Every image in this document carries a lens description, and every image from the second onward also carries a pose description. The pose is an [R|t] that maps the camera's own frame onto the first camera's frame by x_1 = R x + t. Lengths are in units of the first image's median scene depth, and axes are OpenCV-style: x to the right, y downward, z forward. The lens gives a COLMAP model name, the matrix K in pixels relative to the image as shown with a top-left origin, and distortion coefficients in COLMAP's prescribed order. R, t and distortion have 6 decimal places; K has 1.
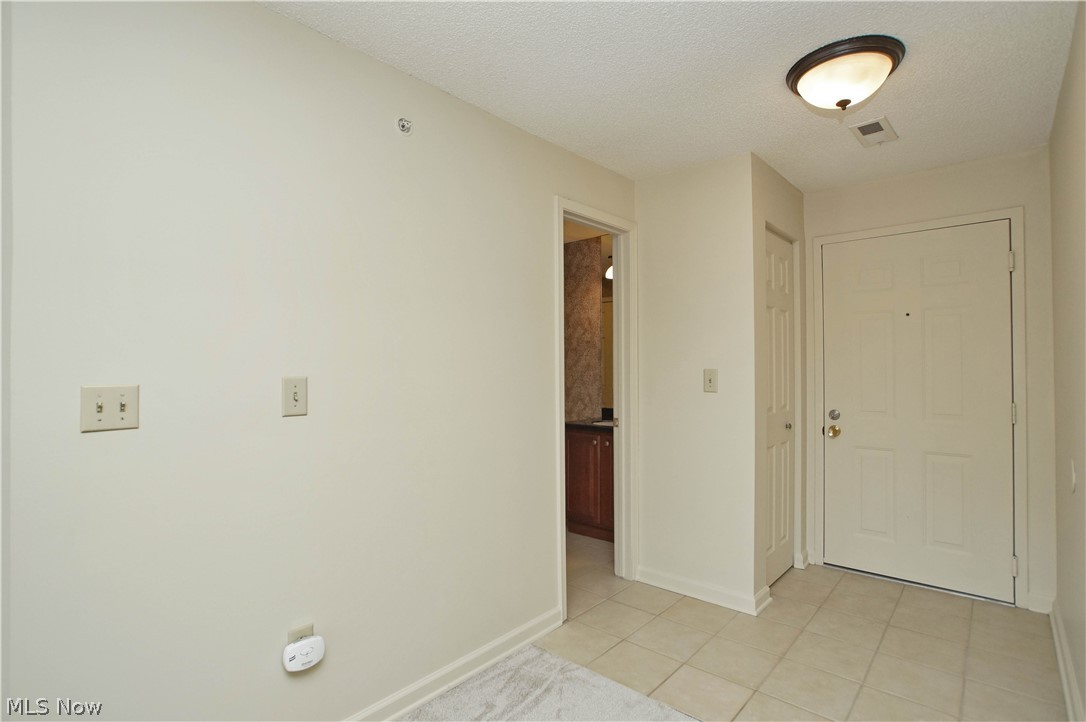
lens RADIAL K [[525.2, 0, 542.5], [0, 525.2, 367.0], [0, 0, 1]] dist [-0.061629, 0.026015]
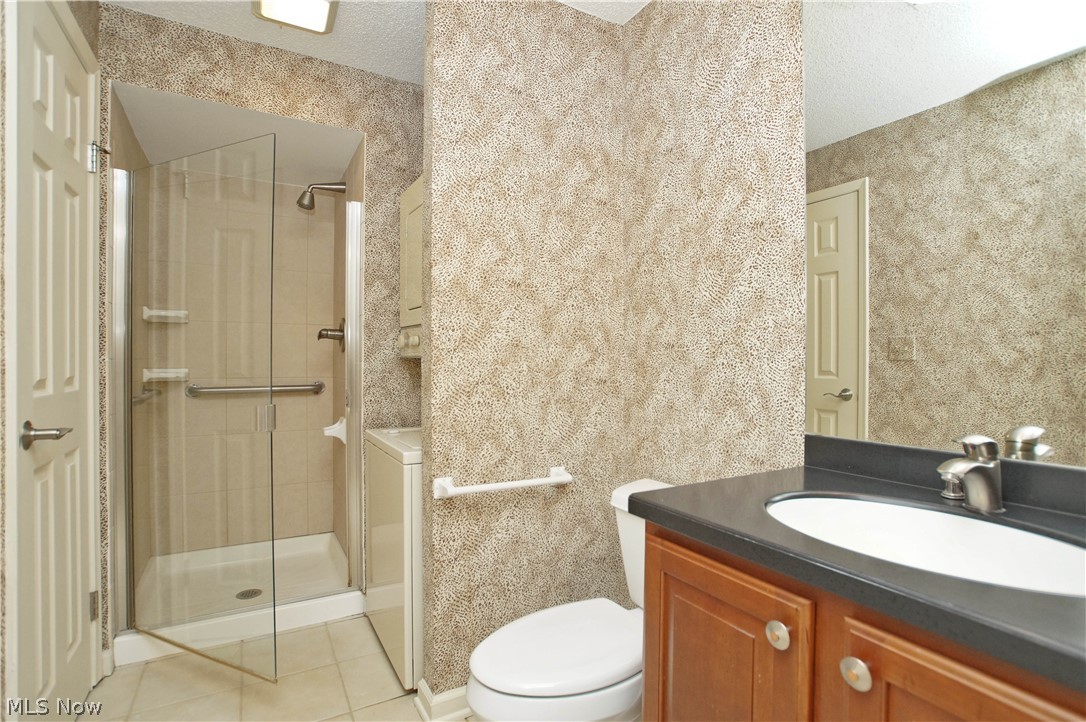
lens RADIAL K [[525.2, 0, 542.8], [0, 525.2, 361.8], [0, 0, 1]] dist [-0.061629, 0.026015]
pose [[0.949517, 0.003371, -0.313698, 0.064913], [0.003574, 0.999761, 0.021563, 0.030223], [0.313696, -0.021595, 0.949278, 0.692383]]
